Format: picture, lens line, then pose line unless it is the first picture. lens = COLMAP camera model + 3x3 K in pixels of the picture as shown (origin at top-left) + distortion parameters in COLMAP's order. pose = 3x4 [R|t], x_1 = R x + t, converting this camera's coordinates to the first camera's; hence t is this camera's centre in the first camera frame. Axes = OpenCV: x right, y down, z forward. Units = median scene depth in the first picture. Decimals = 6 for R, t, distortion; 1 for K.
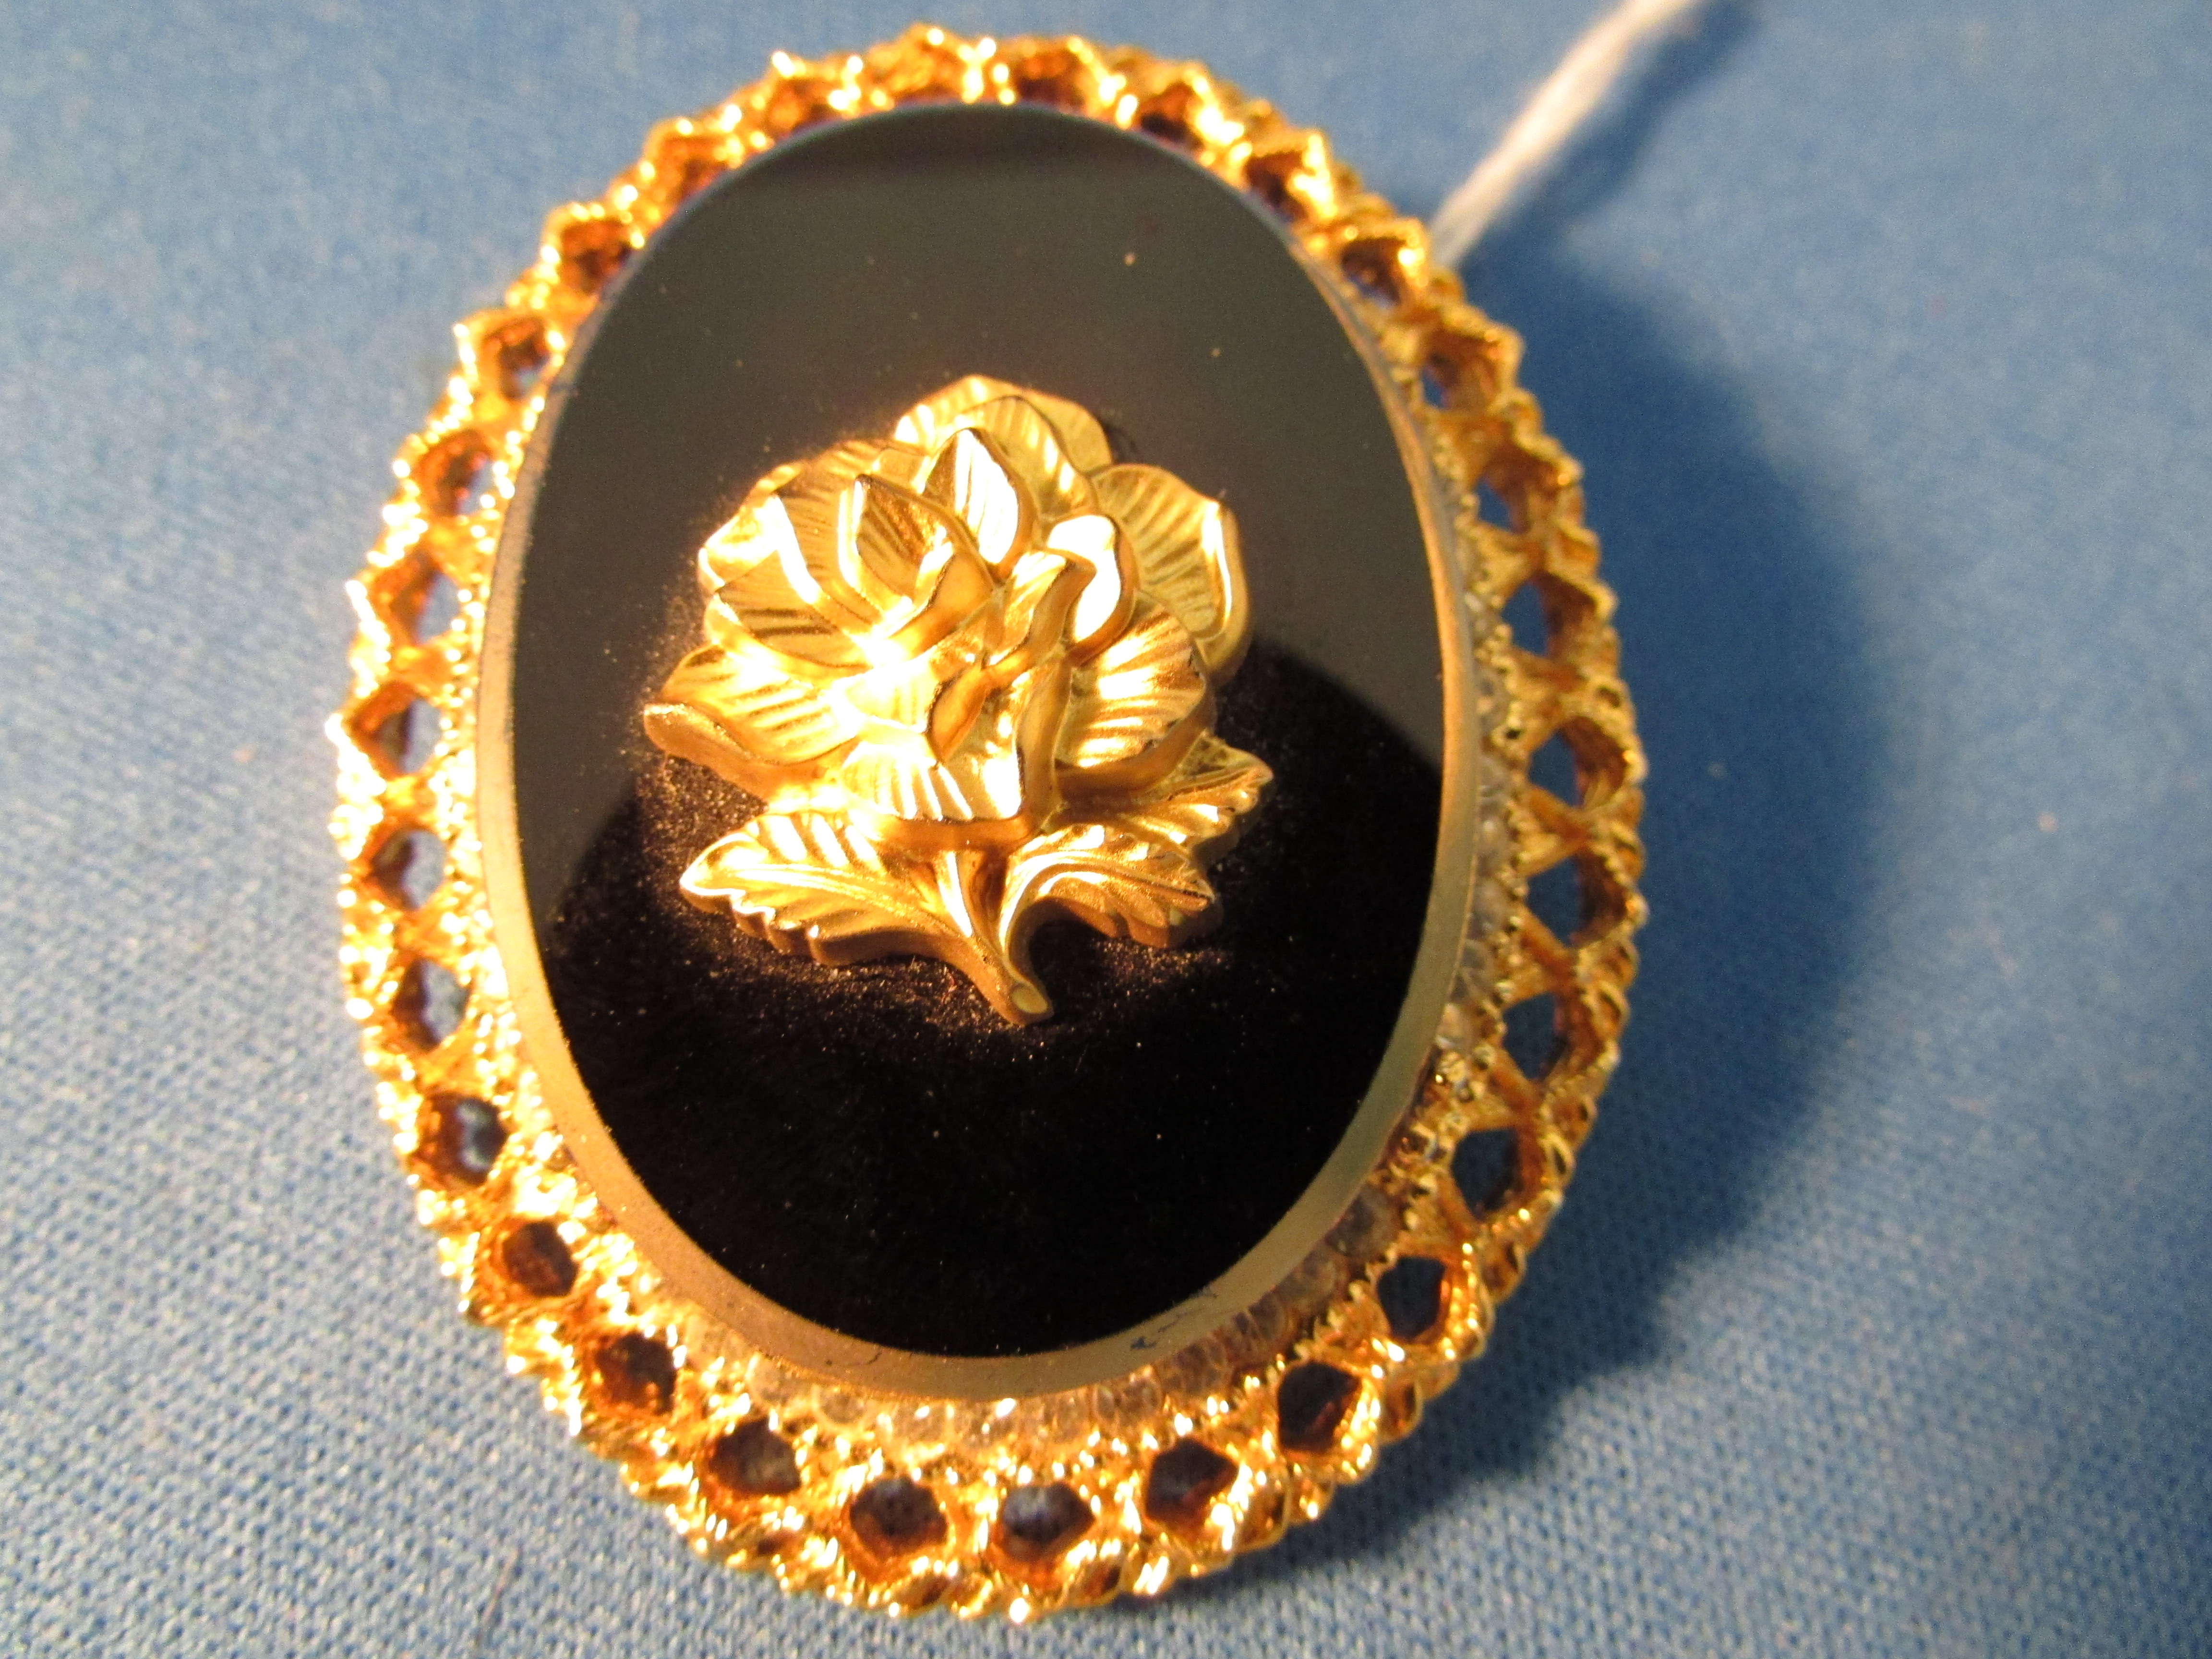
lens RADIAL K [[1565.6, 0, 1106.0], [0, 1565.6, 829.5], [0, 0, 1]] dist [0.037676, -0.000122]
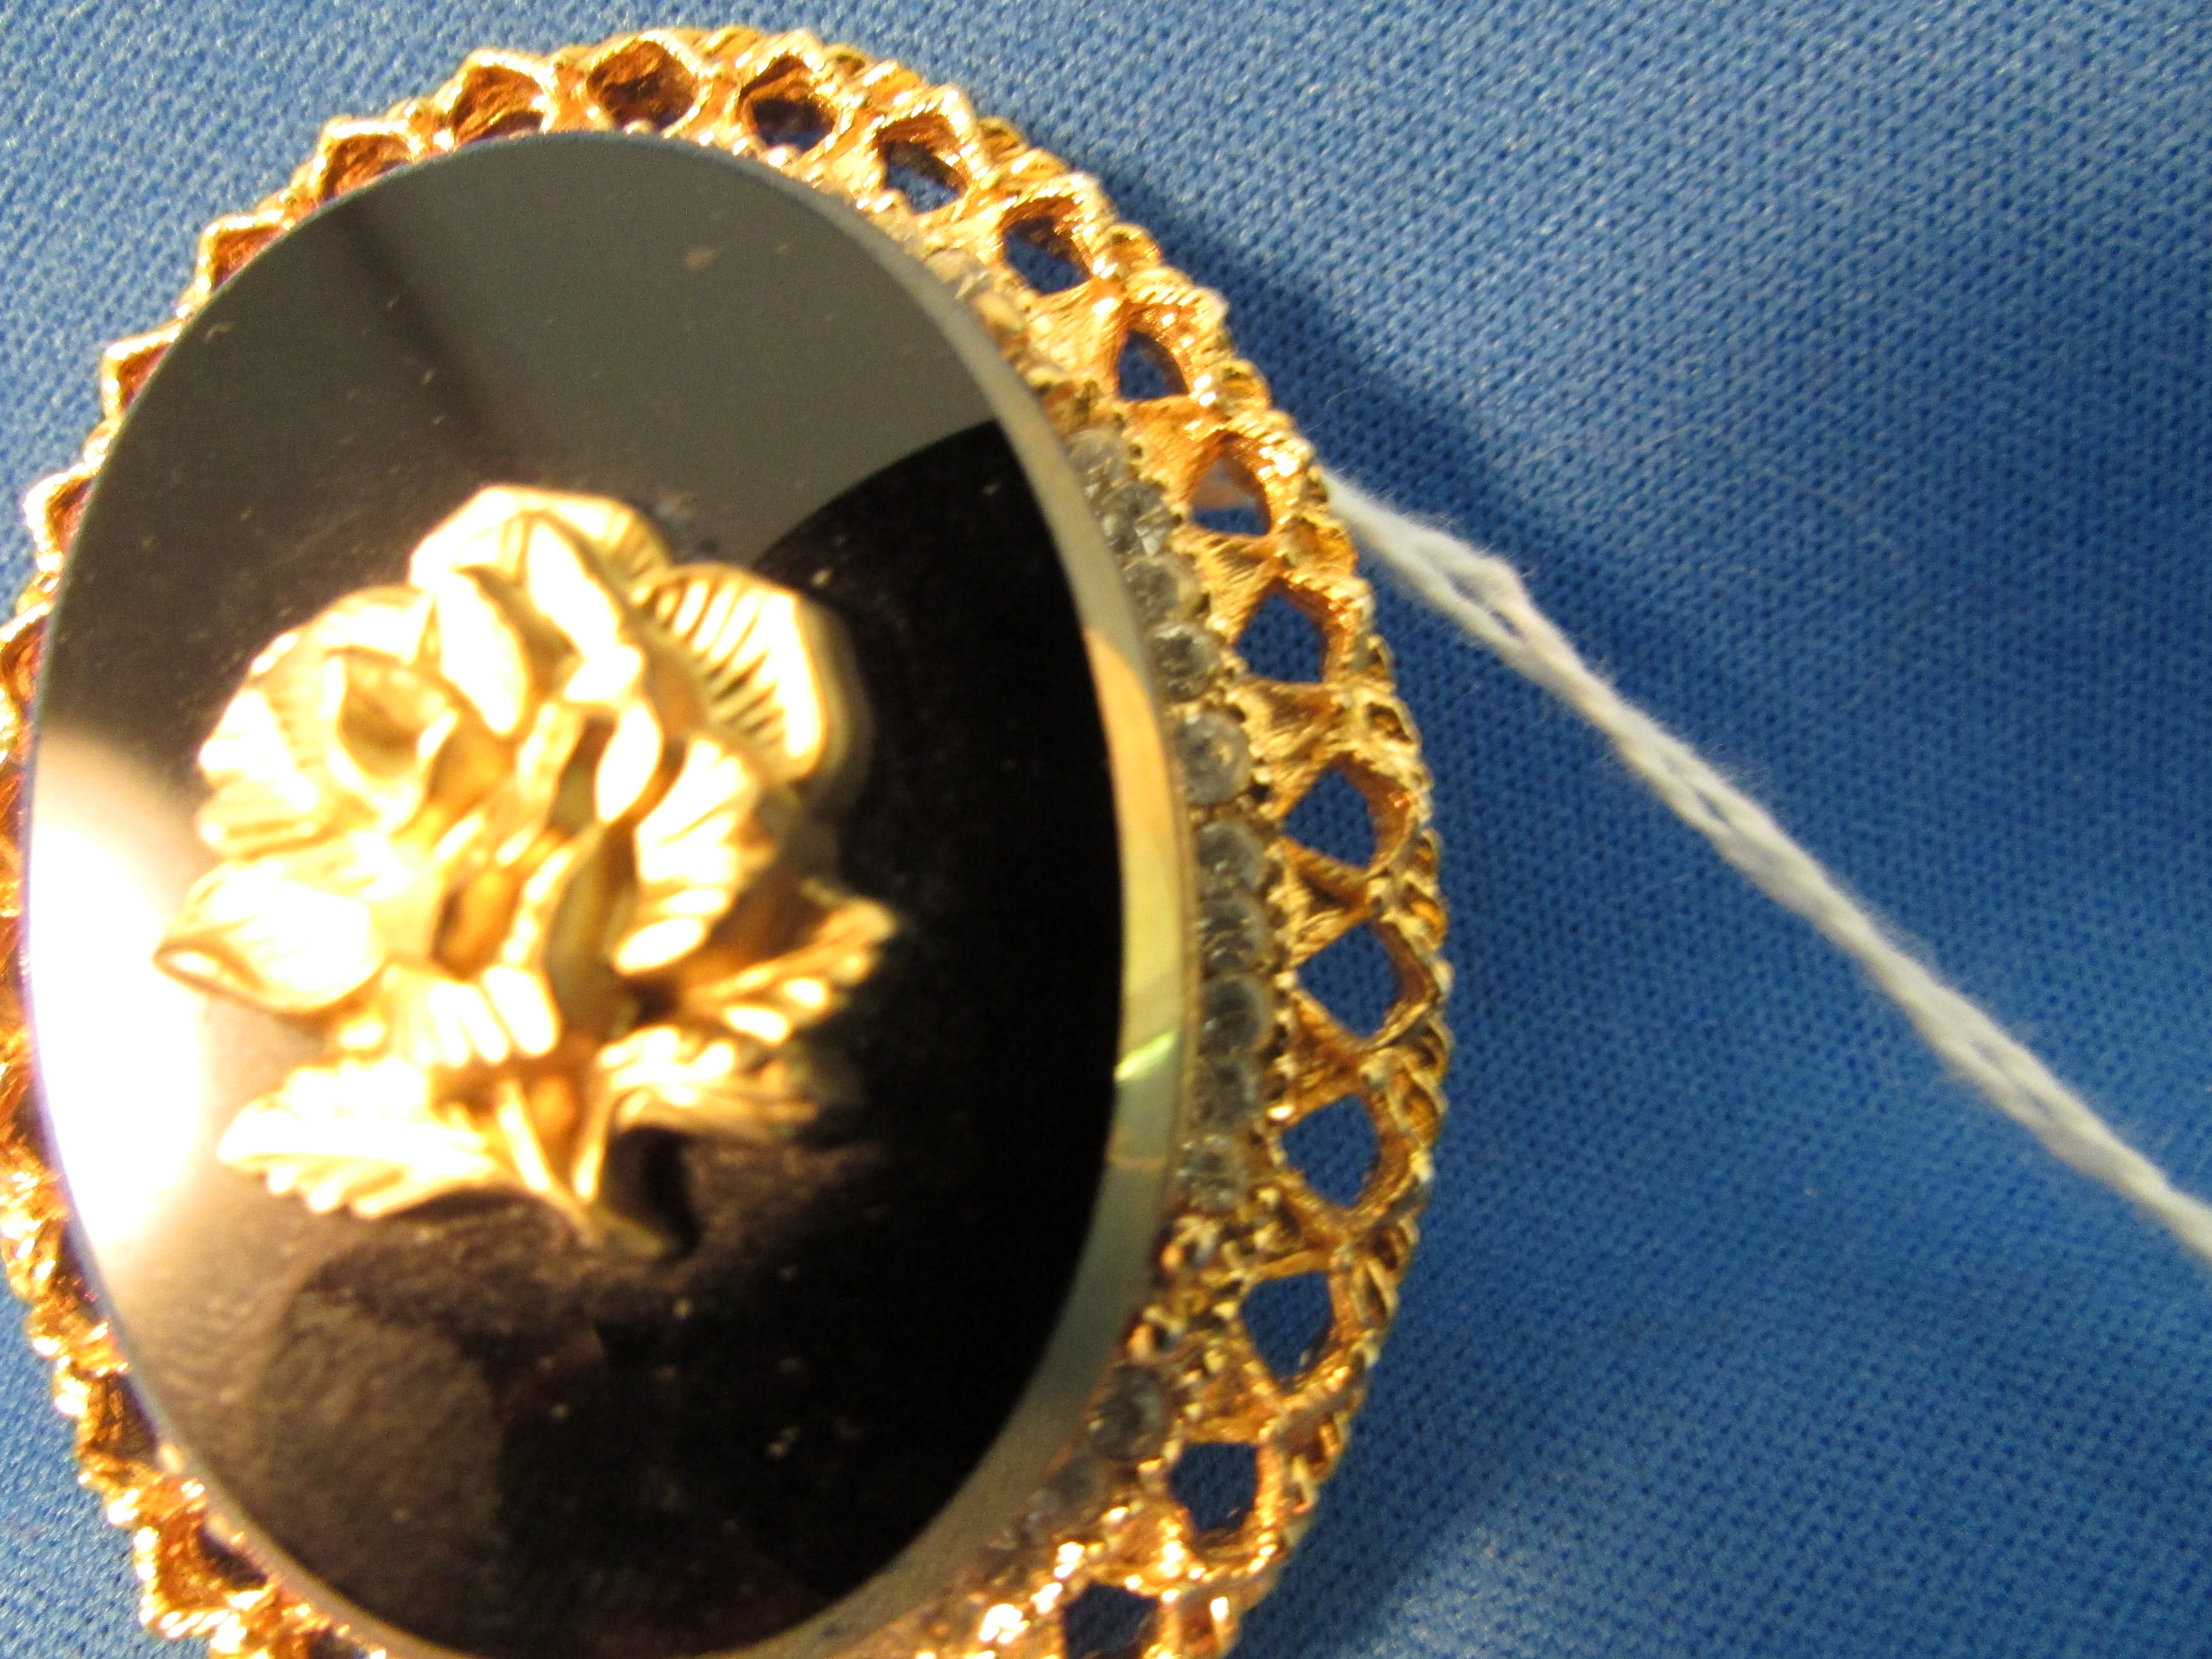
lens RADIAL K [[1537.4, 0, 1079.7], [0, 1537.4, 827.3], [0, 0, 1]] dist [0.040828, 0.000128]
pose [[0.981630, -0.144576, -0.124504, 0.294948], [0.150942, 0.987595, 0.043270, -0.101200], [0.116704, -0.061268, 0.991275, 0.213790]]
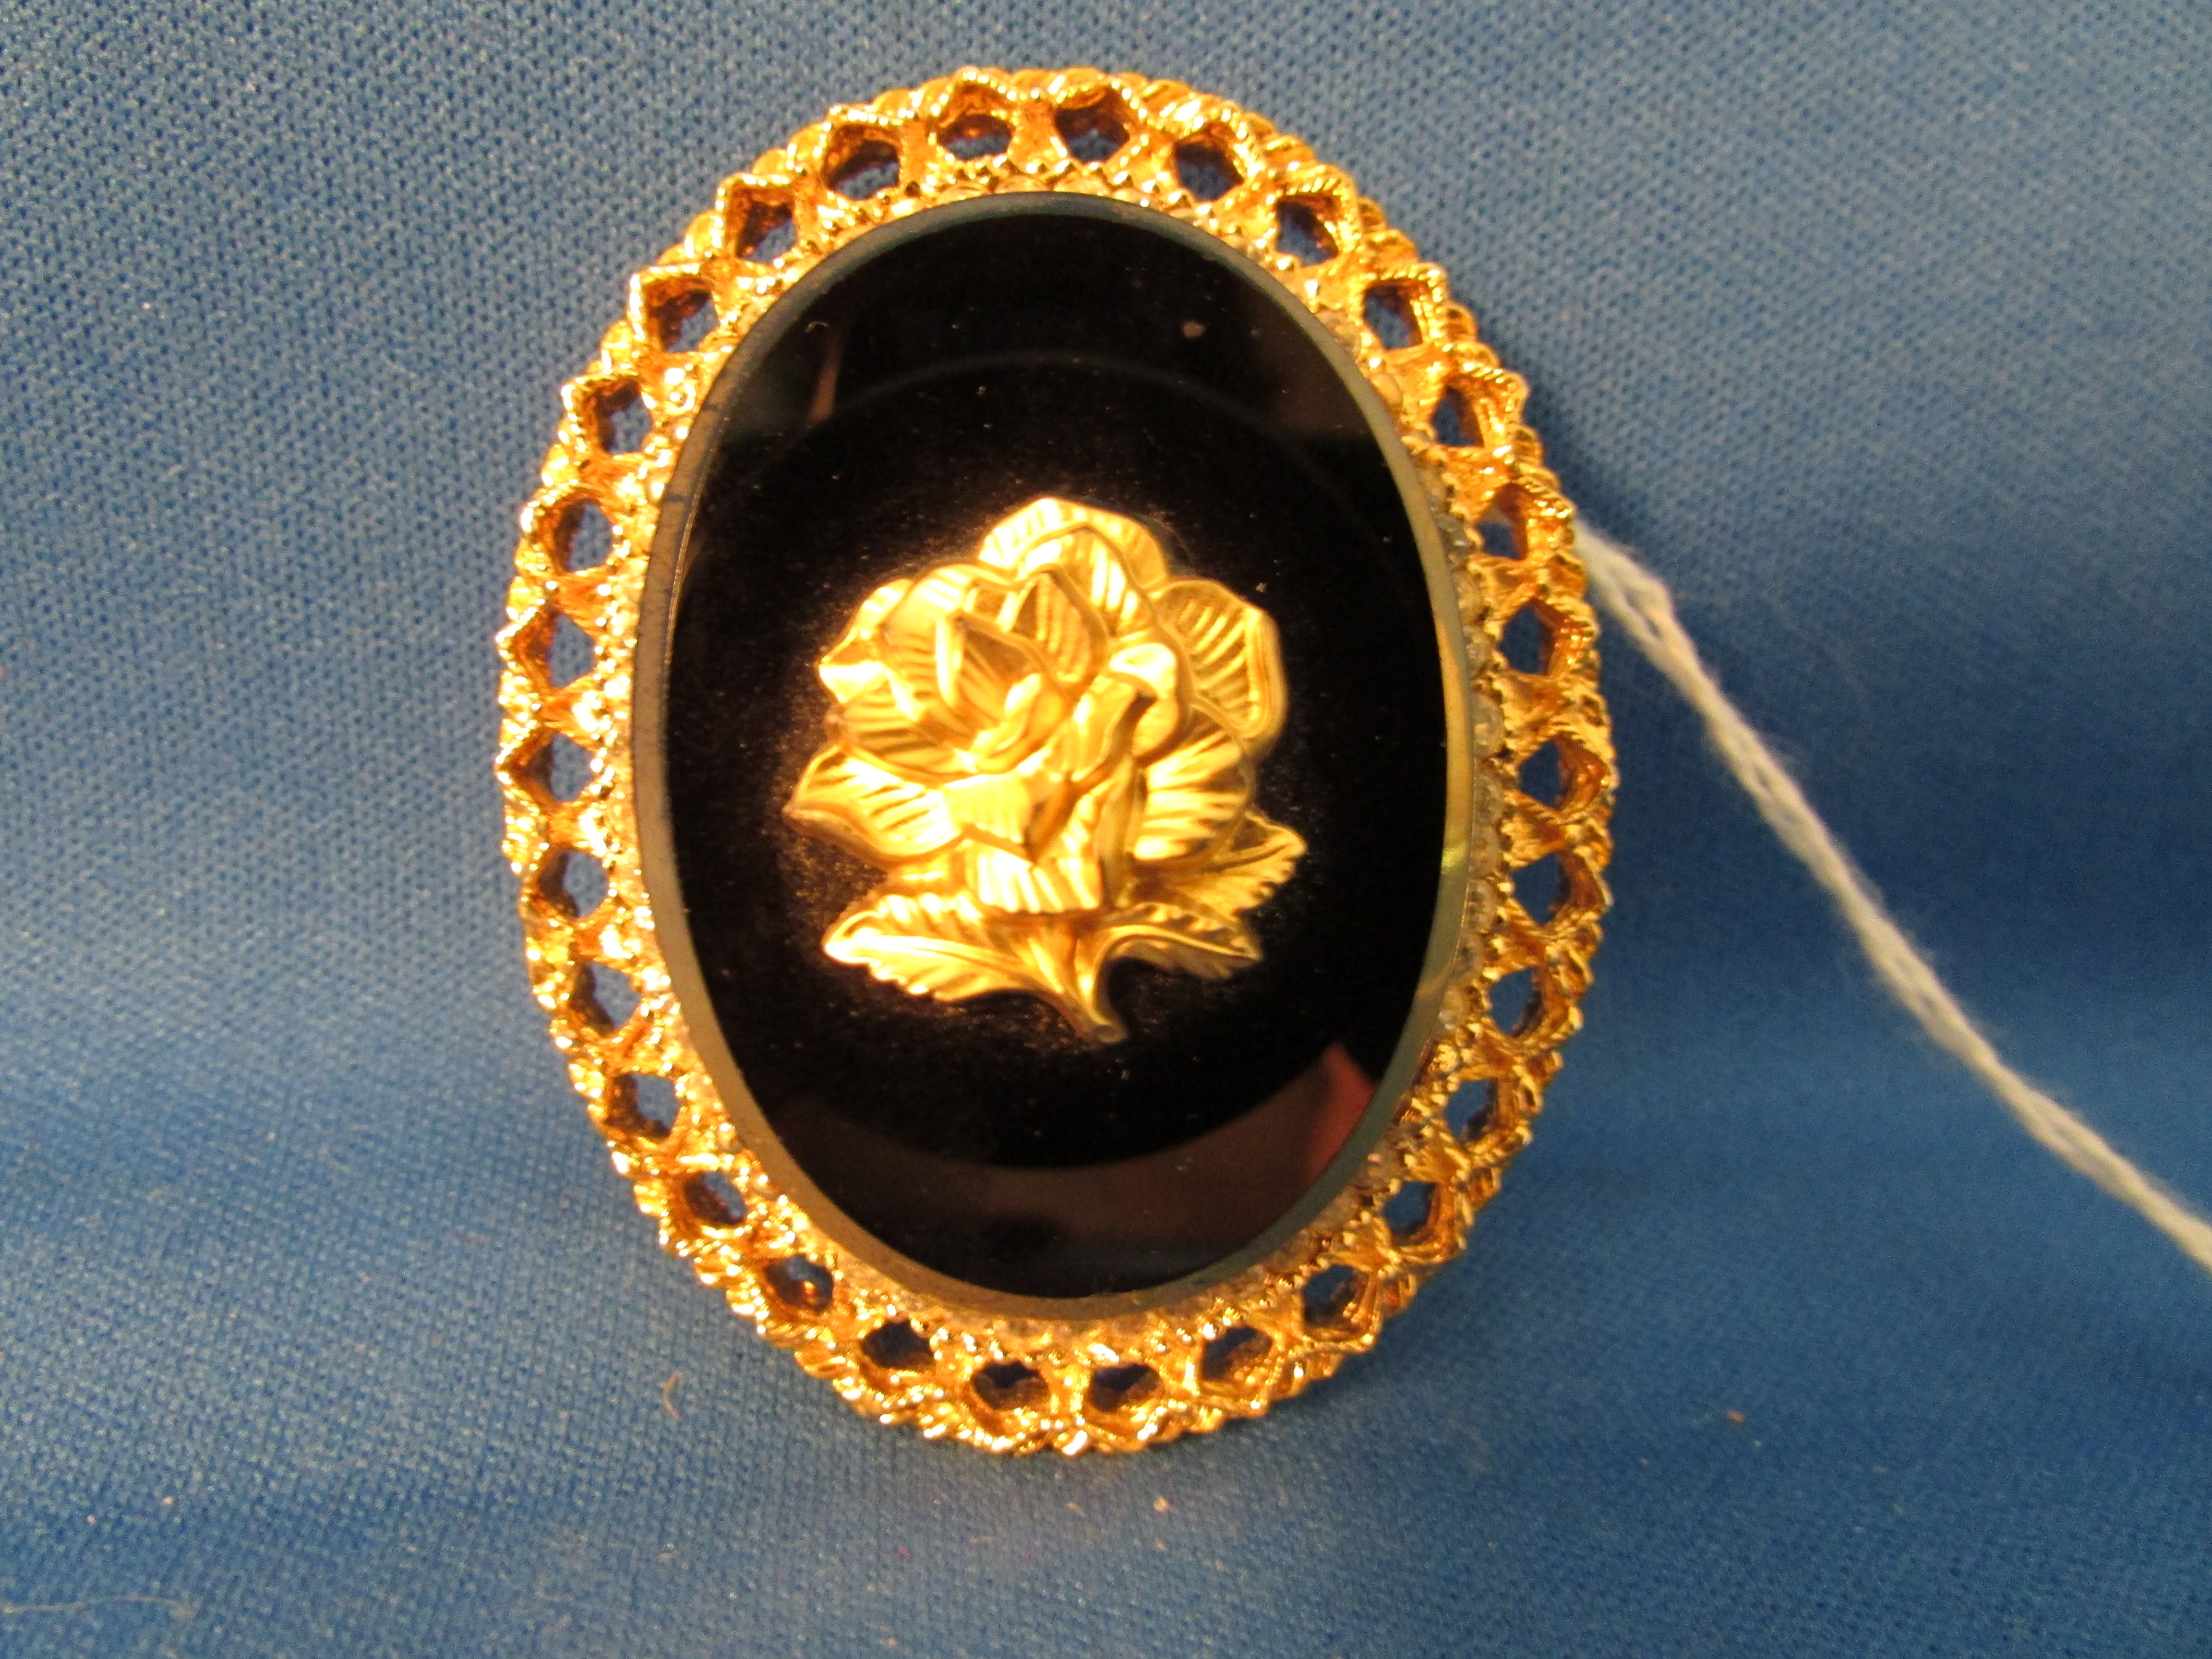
lens RADIAL K [[1565.6, 0, 1106.0], [0, 1565.6, 829.5], [0, 0, 1]] dist [0.037676, -0.000122]
pose [[0.999753, -0.021613, 0.005214, -0.050926], [0.019833, 0.972953, 0.230151, -0.313026], [-0.010047, -0.229991, 0.973141, -0.164157]]
